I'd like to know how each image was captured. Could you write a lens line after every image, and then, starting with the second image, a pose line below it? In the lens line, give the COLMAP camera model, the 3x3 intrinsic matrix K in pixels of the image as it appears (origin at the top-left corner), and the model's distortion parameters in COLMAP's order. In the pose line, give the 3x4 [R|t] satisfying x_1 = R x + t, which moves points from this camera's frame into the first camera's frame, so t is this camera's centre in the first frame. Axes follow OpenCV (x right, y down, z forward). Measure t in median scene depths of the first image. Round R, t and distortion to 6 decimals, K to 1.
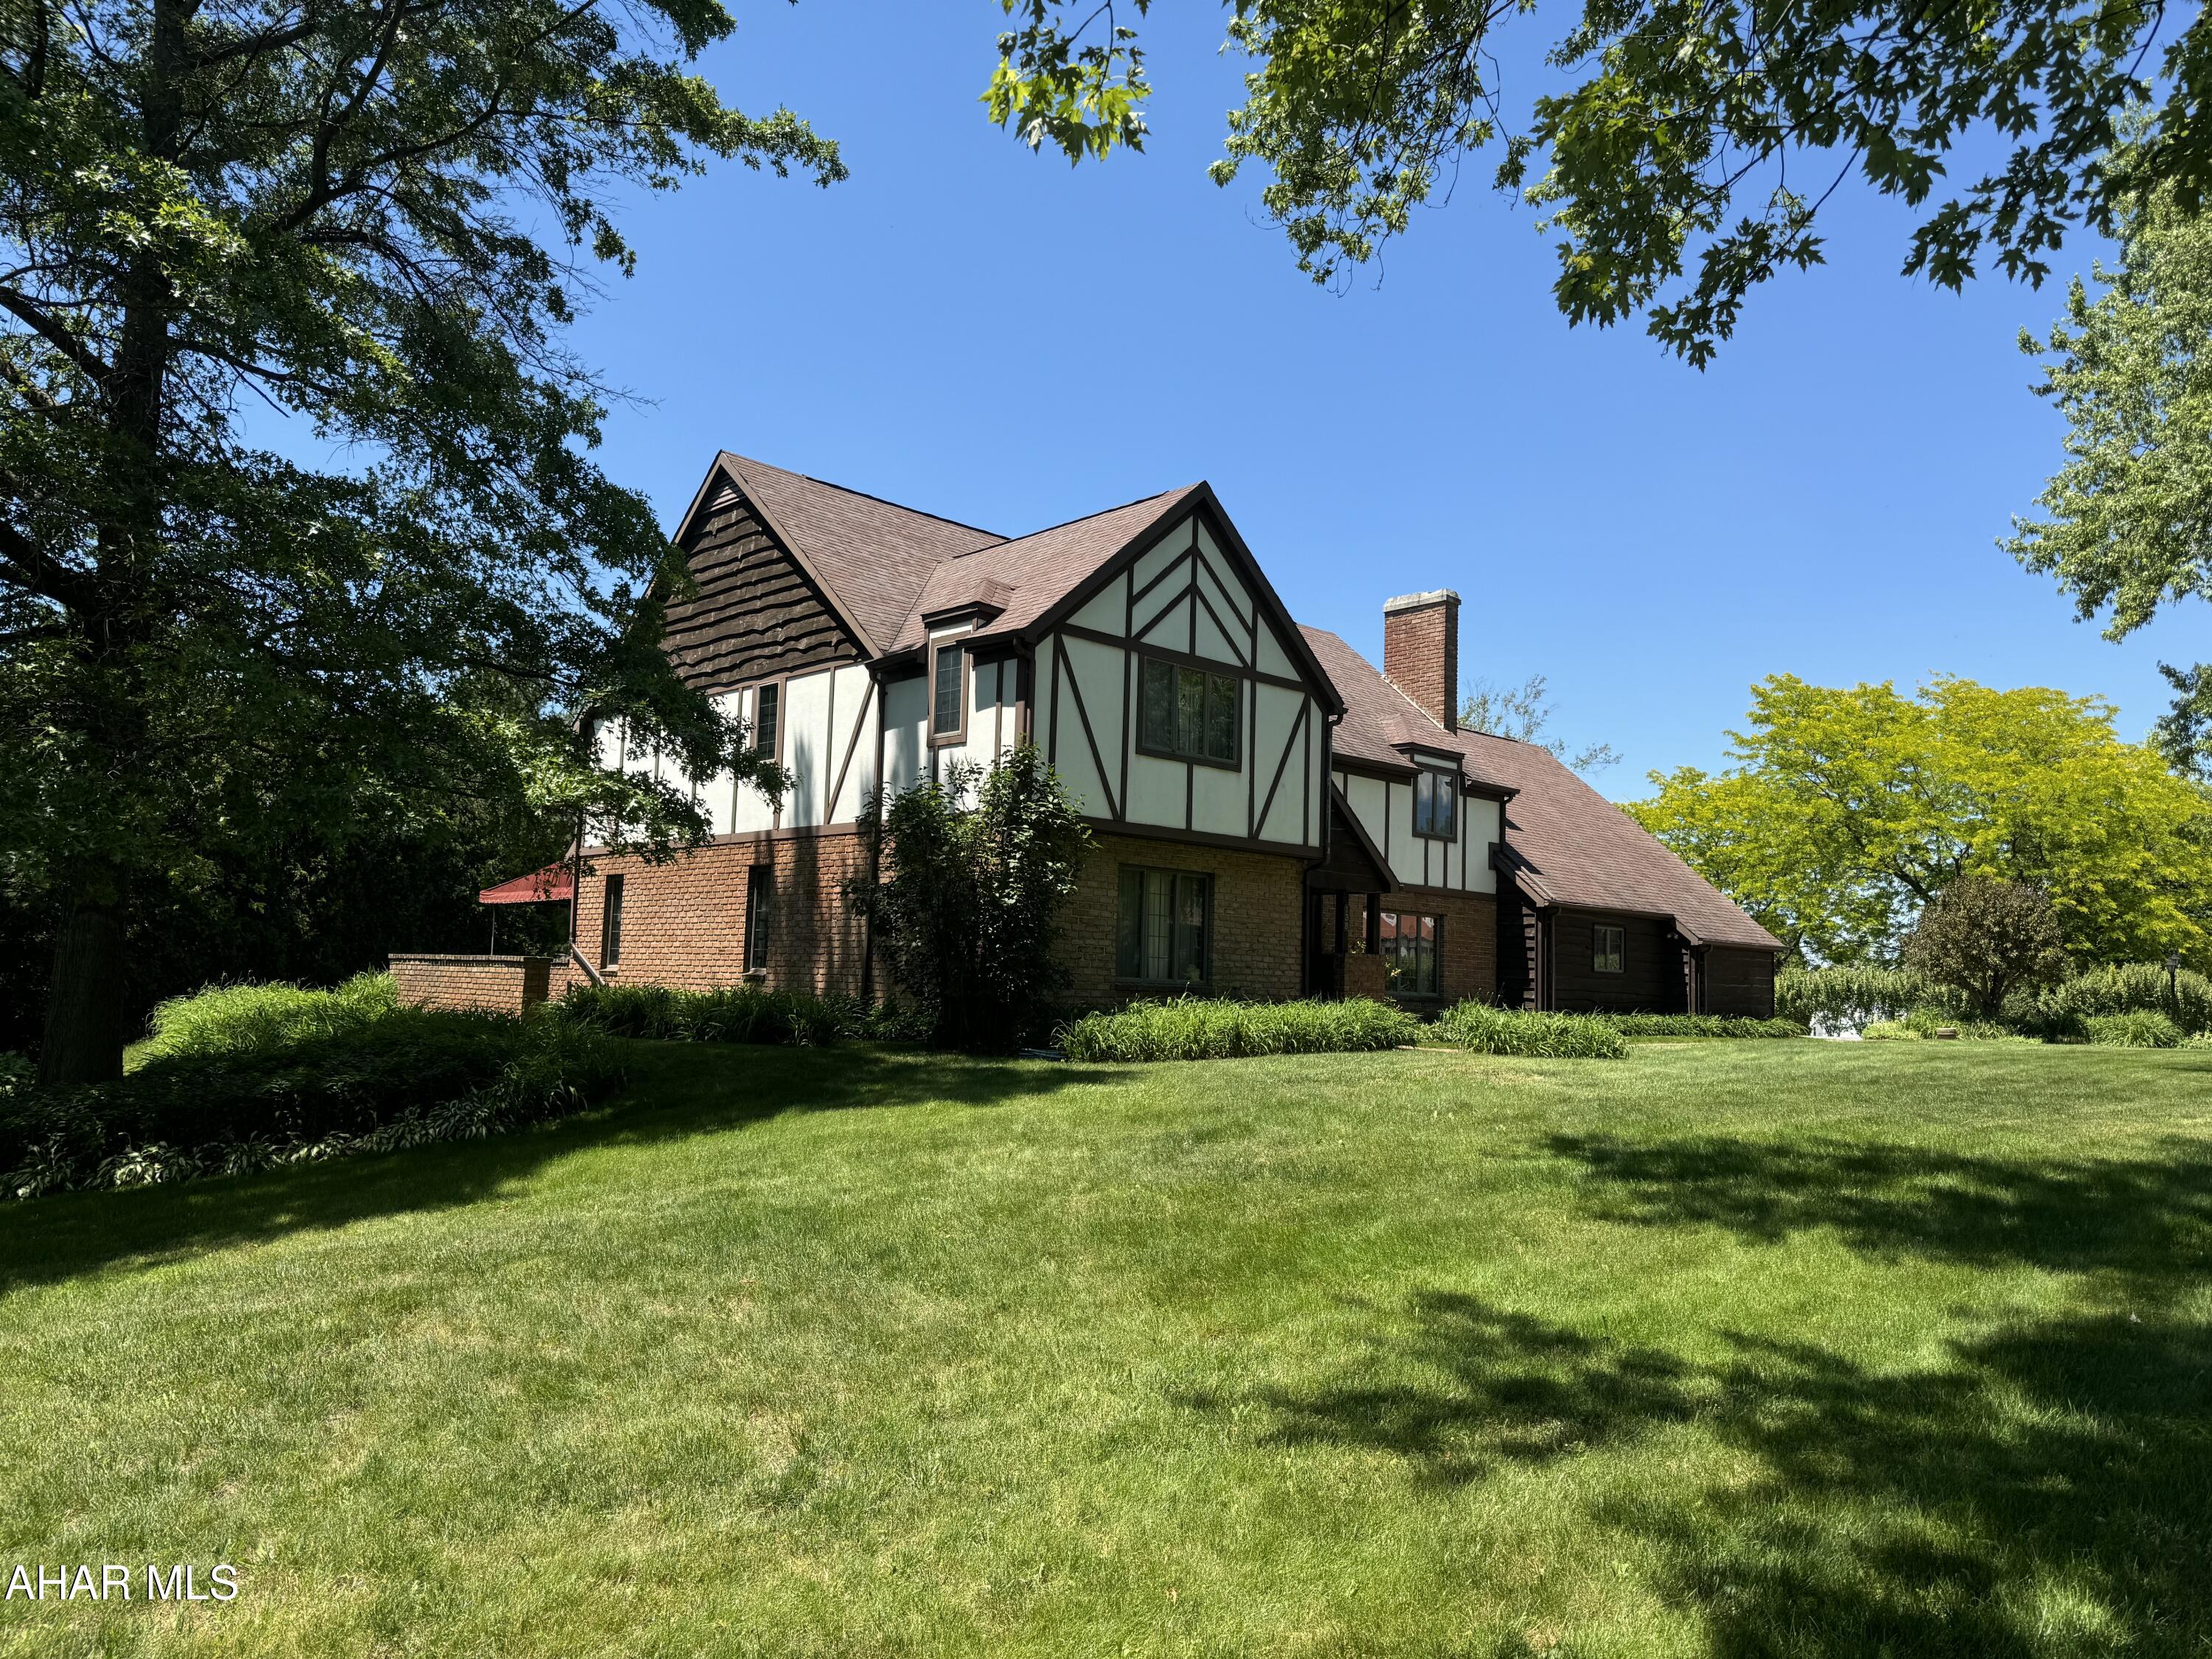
lens RADIAL K [[1552.7, 0, 1052.9], [0, 1552.7, 832.7], [0, 0, 1]] dist [0.003562, -0.063095]
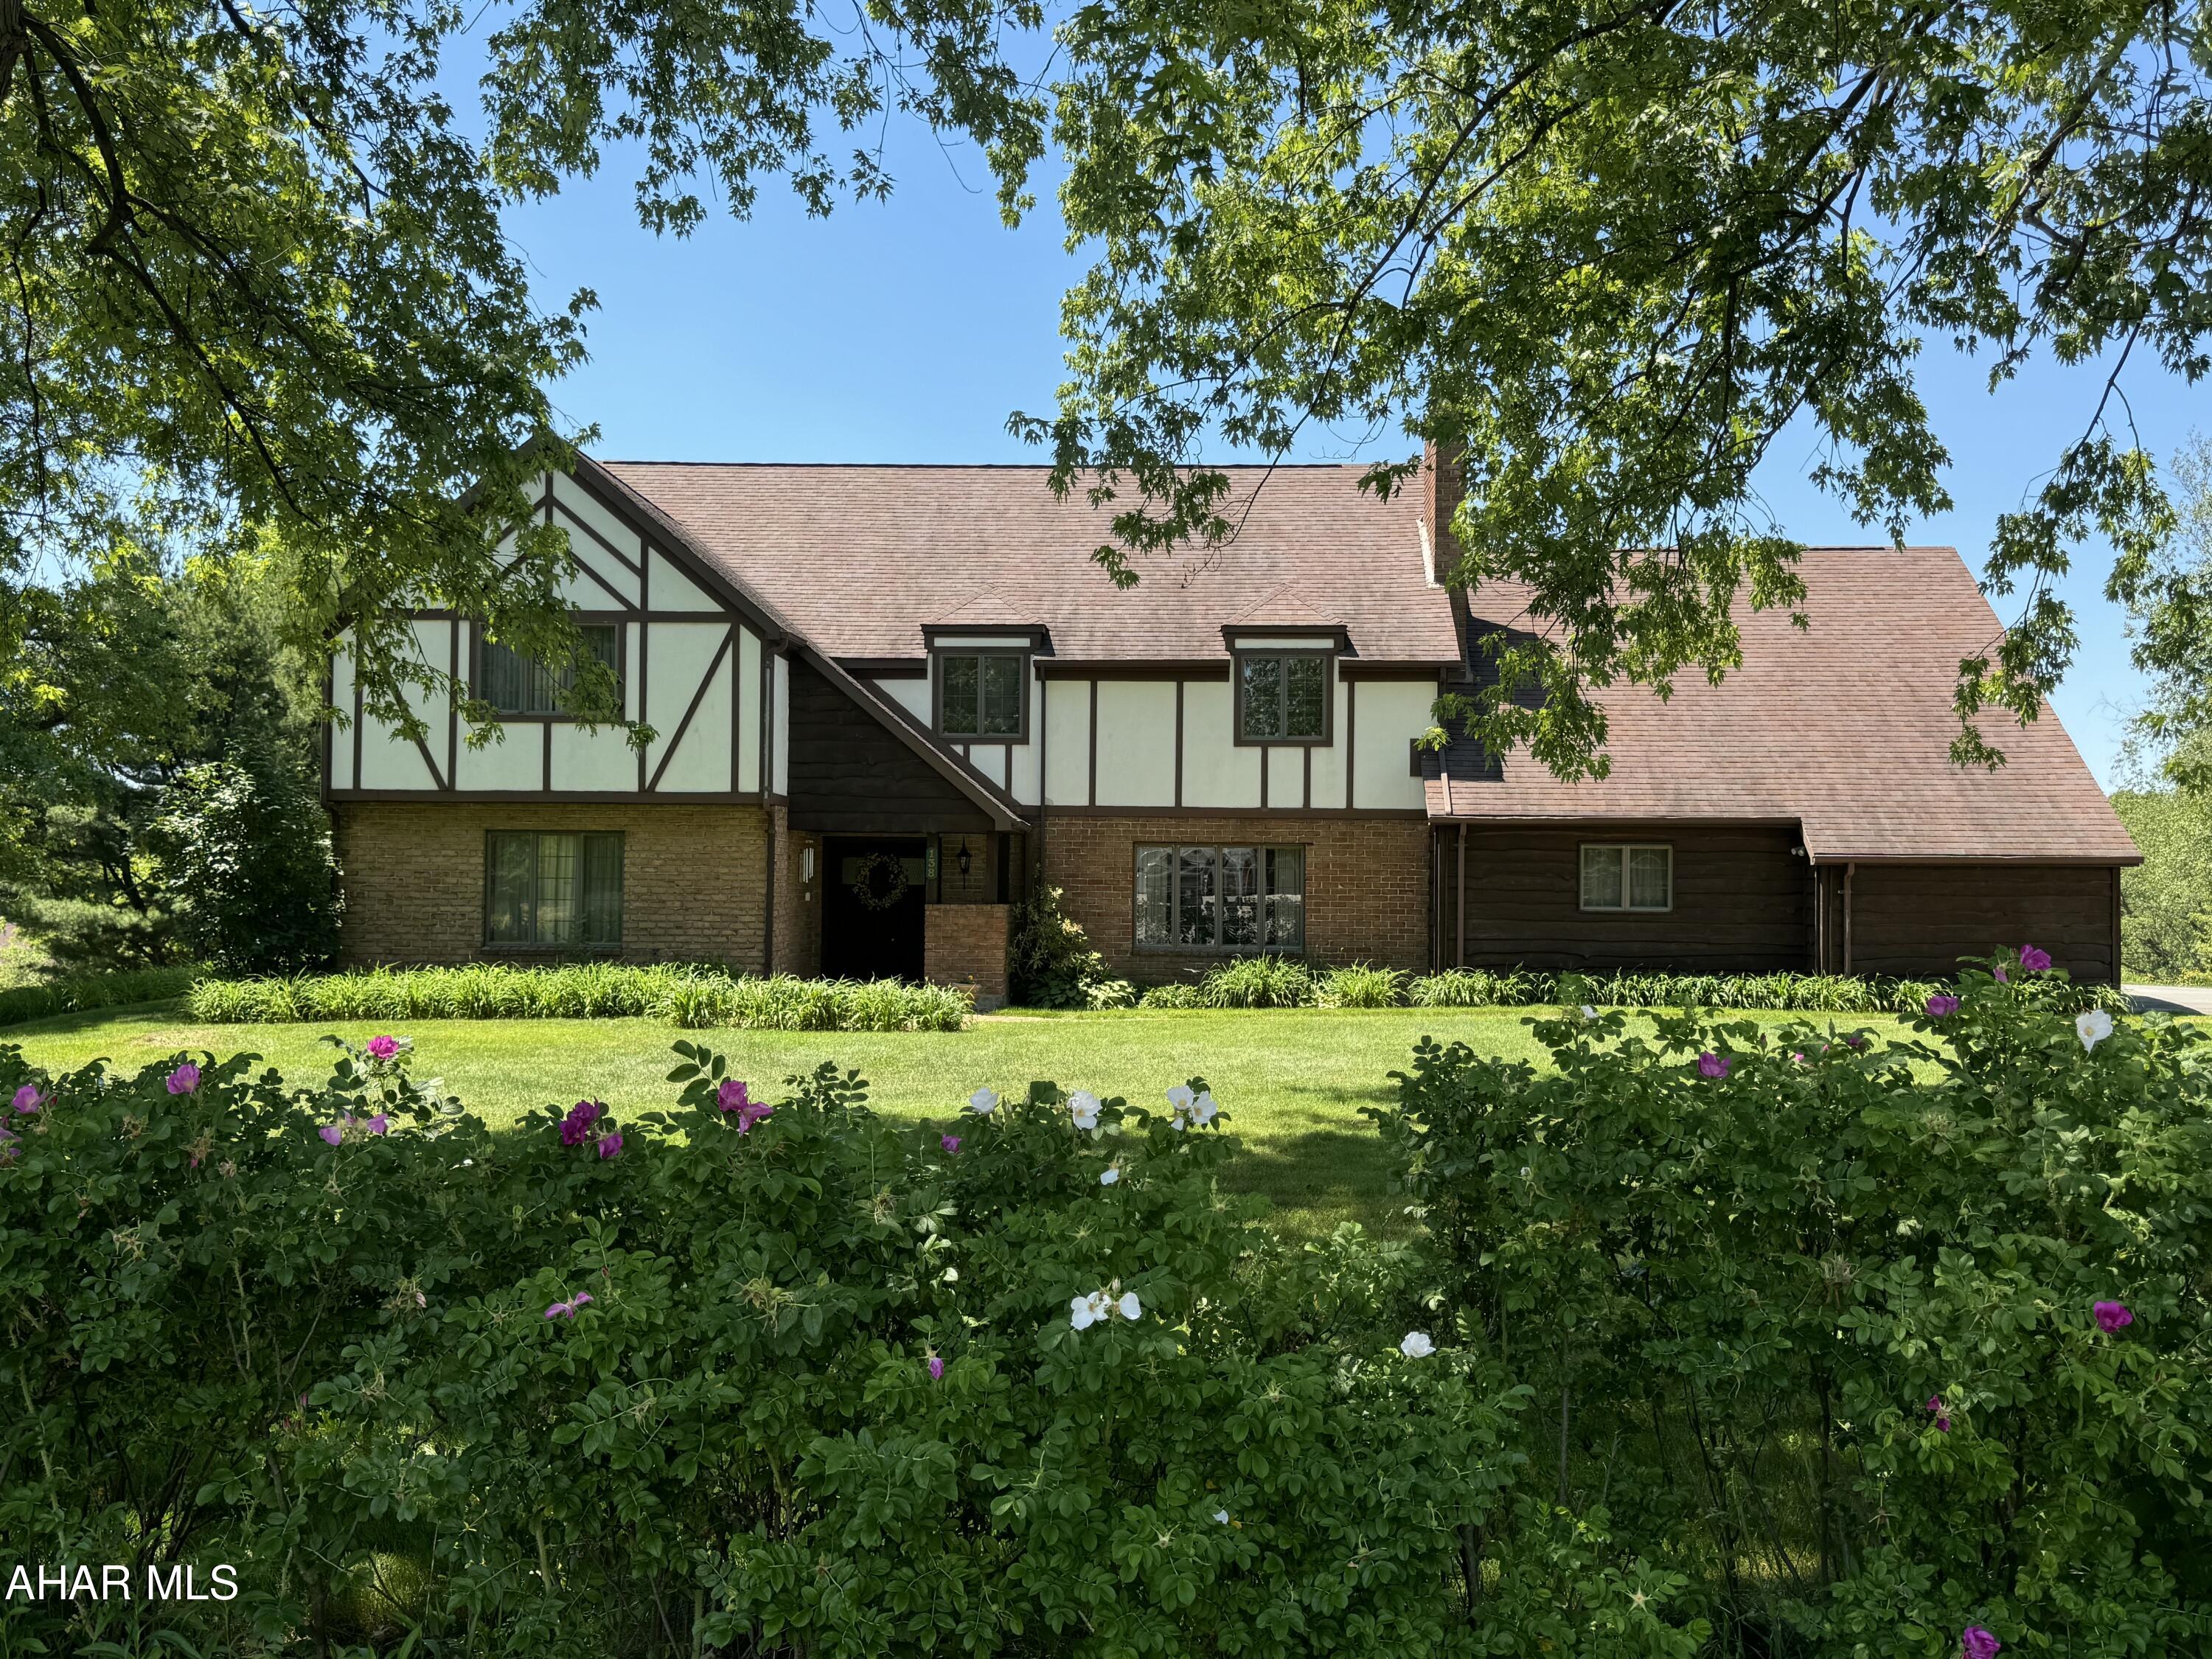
lens RADIAL K [[1895.1, 0, 1106.0], [0, 1895.1, 829.5], [0, 0, 1]] dist [0.088152, -0.000229]
pose [[0.718482, -0.054594, -0.693400, 0.230403], [0.085828, 0.996255, 0.010495, 0.007858], [0.690230, -0.067054, 0.720477, 0.074167]]
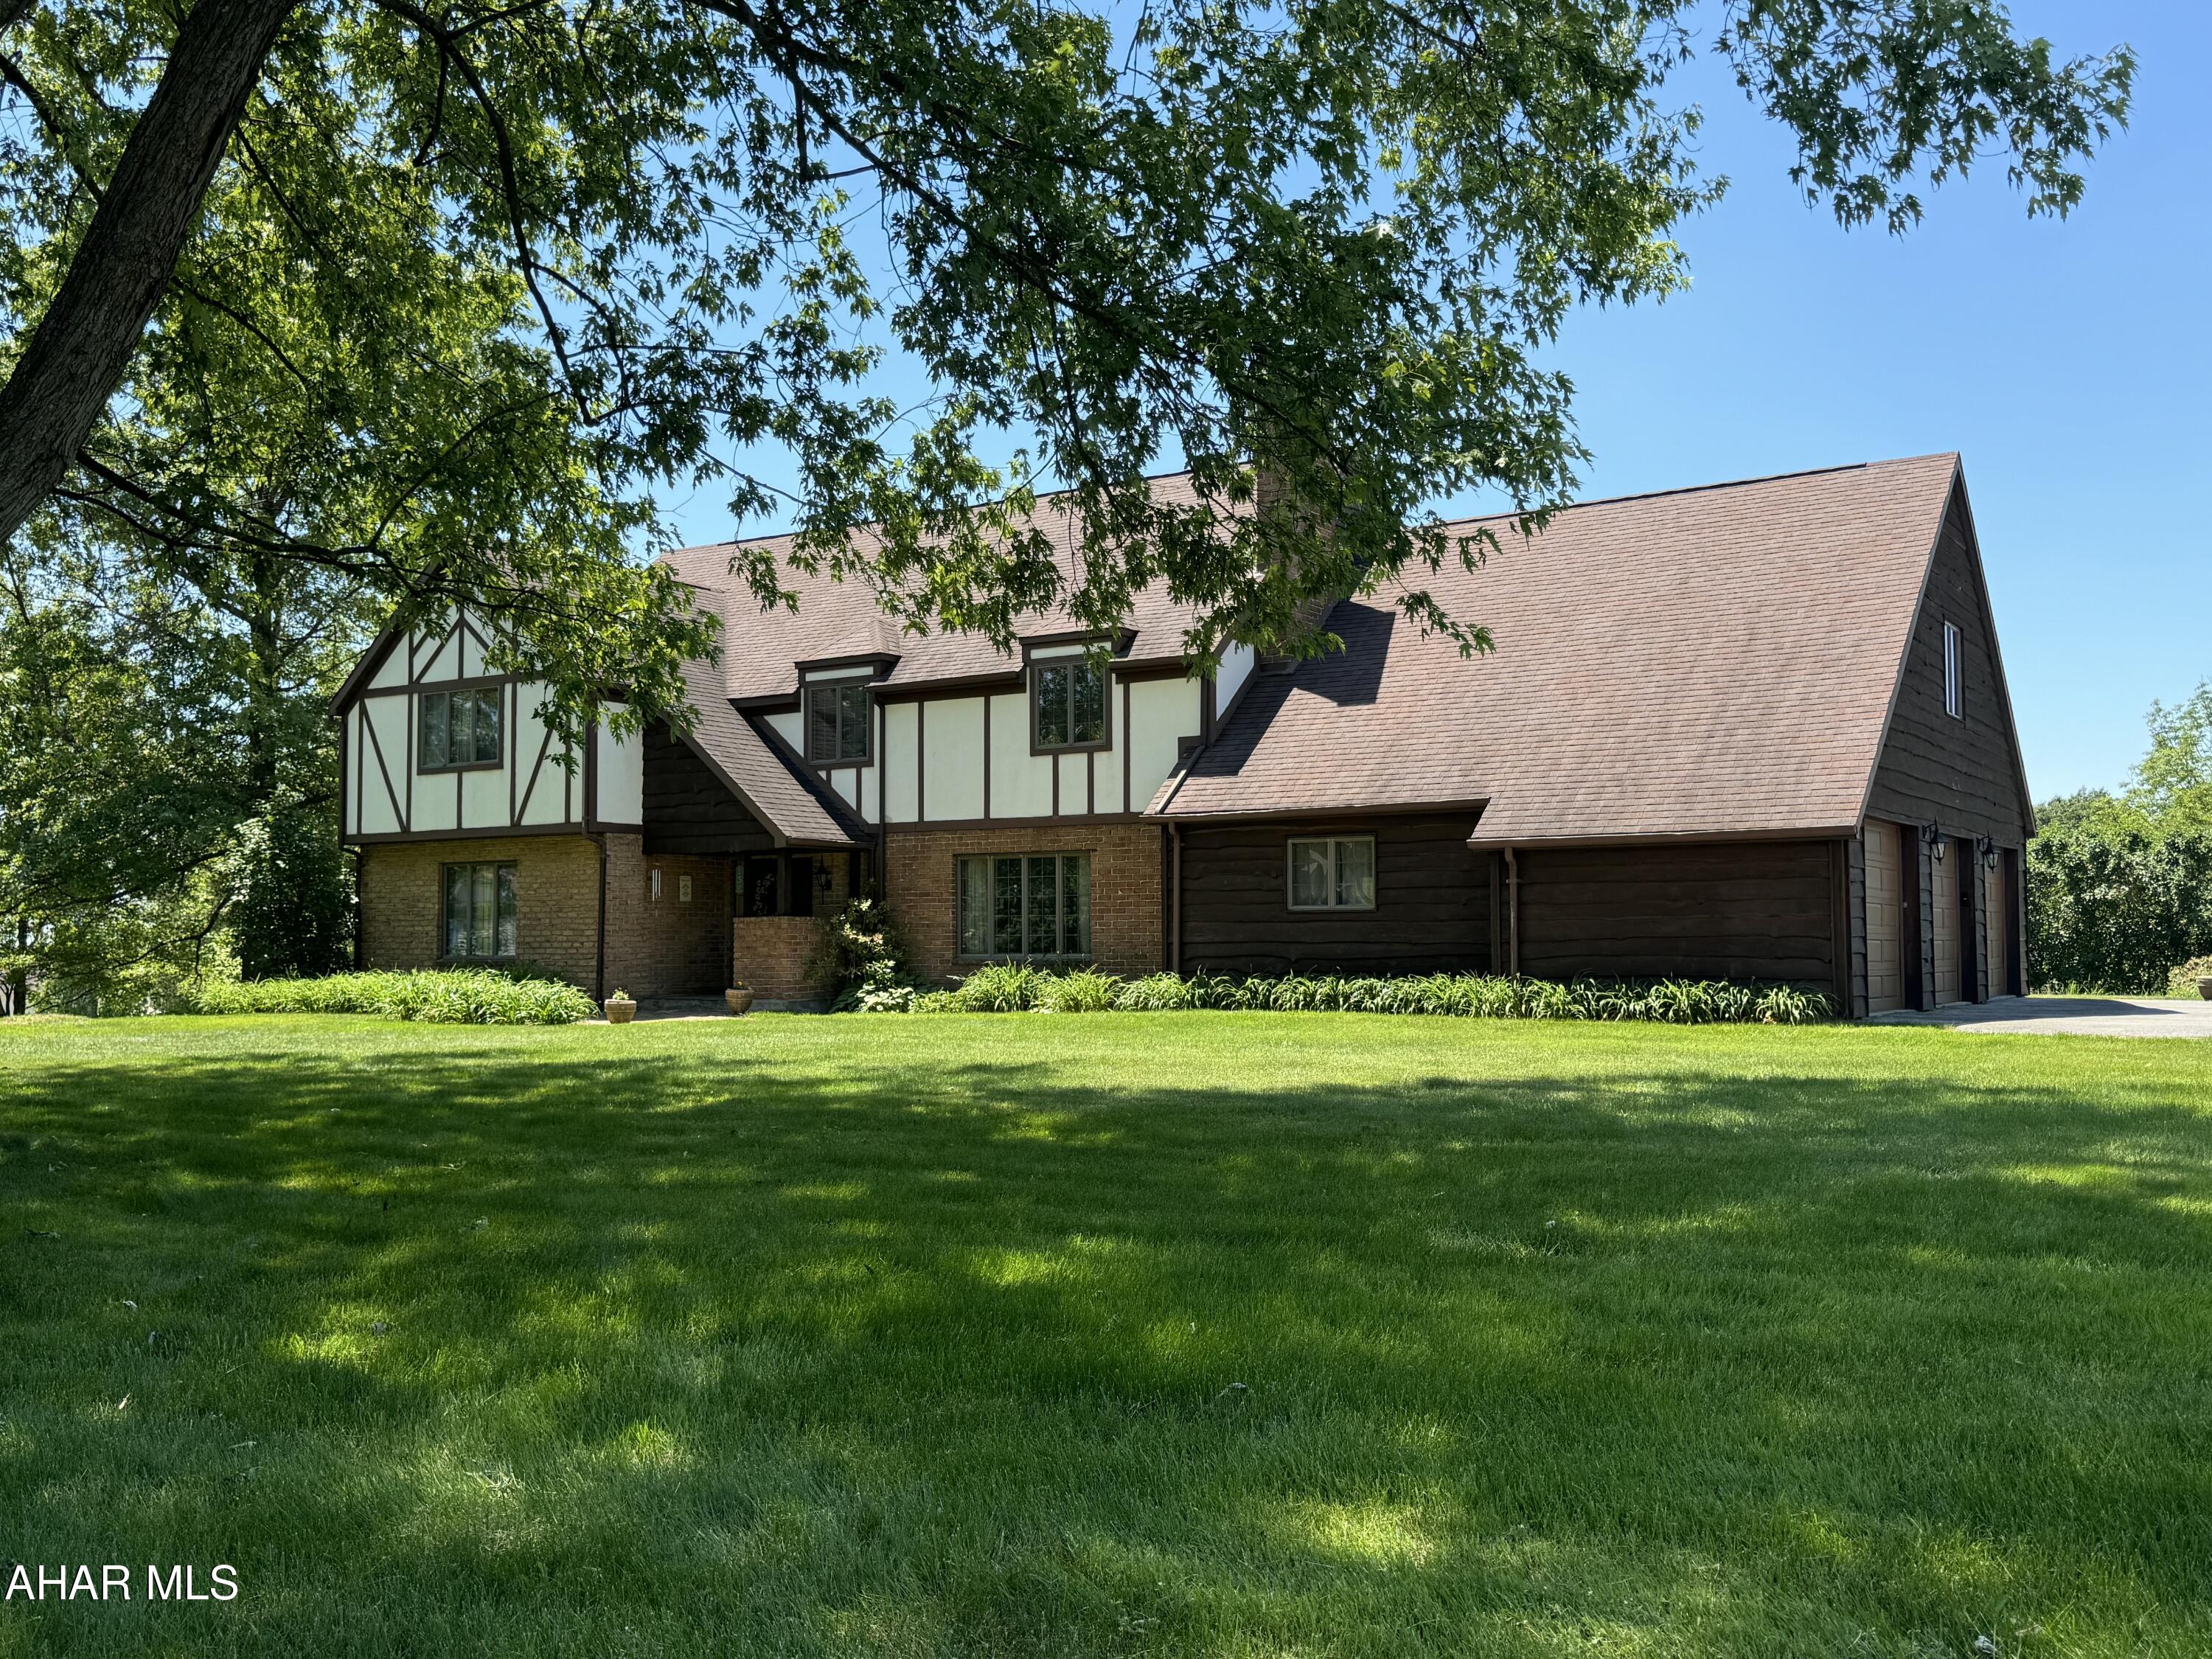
lens RADIAL K [[1937.1, 0, 1101.7], [0, 1937.1, 840.4], [0, 0, 1]] dist [0.077764, 0.002105]
pose [[0.250864, -0.088021, -0.964012, 0.322484], [0.108703, 0.992120, -0.062300, 0.029977], [0.961900, -0.089162, 0.258456, 0.213501]]
